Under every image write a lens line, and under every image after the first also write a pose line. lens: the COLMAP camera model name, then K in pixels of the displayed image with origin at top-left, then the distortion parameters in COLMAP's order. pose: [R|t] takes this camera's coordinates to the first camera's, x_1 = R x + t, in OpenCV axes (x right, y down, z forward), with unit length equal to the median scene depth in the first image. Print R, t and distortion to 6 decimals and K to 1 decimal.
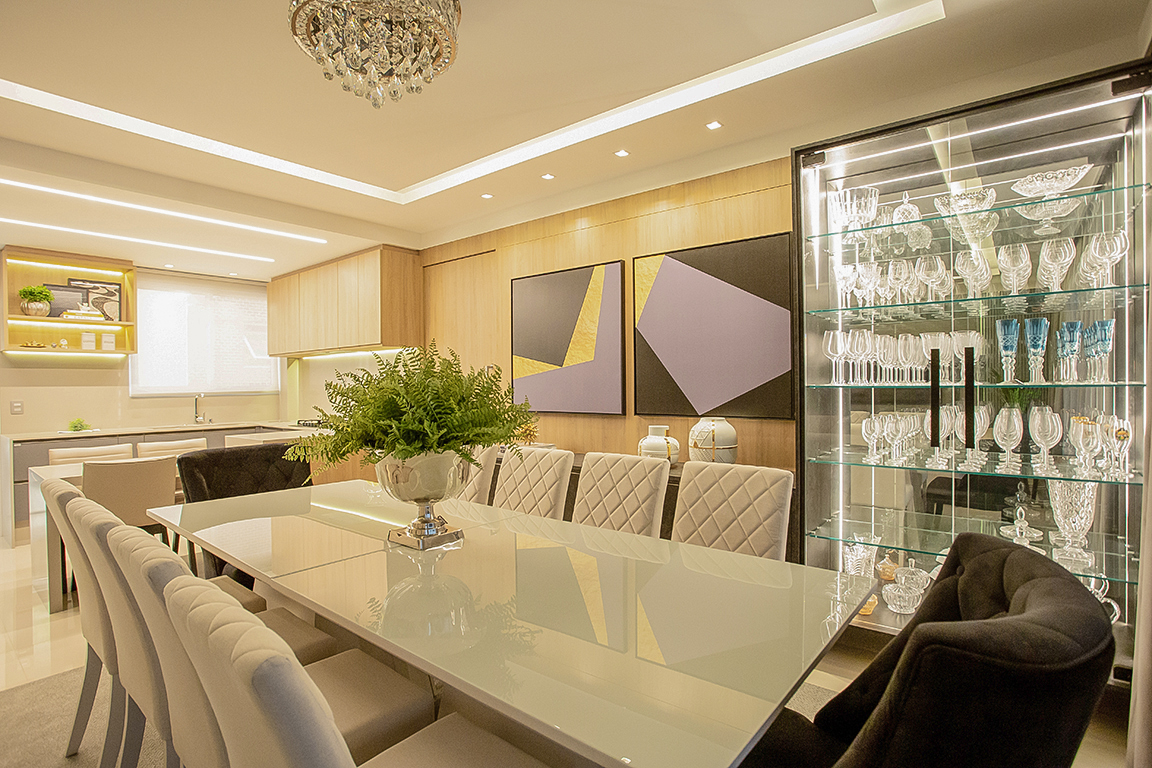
lens RADIAL K [[577.0, 0, 576.0], [0, 577.0, 384.0], [0, 0, 1]] dist [0.001254, 0.000115]
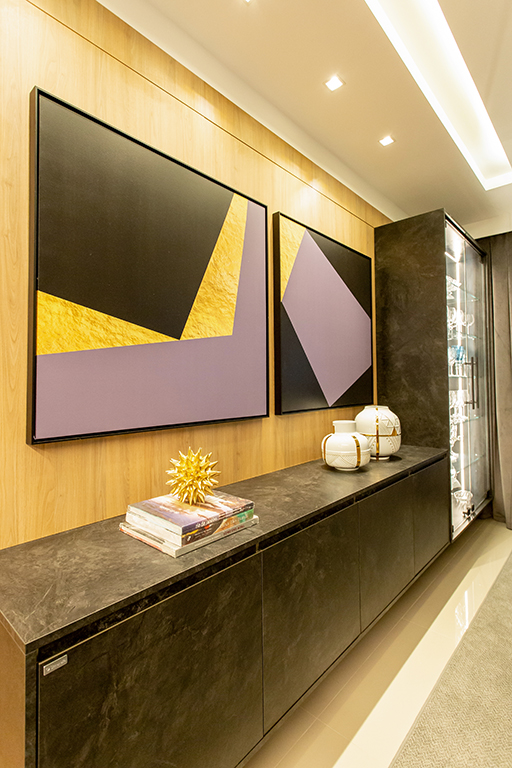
lens RADIAL K [[384.6, 0, 256.0], [0, 384.6, 368.8], [0, 0, 1]] dist [0.001254, 0.000115]
pose [[0.056018, 0.039083, 0.997665, -0.397424], [0.007169, 0.999192, -0.039545, 0.013109], [-0.998404, 0.009367, 0.055693, 0.967726]]
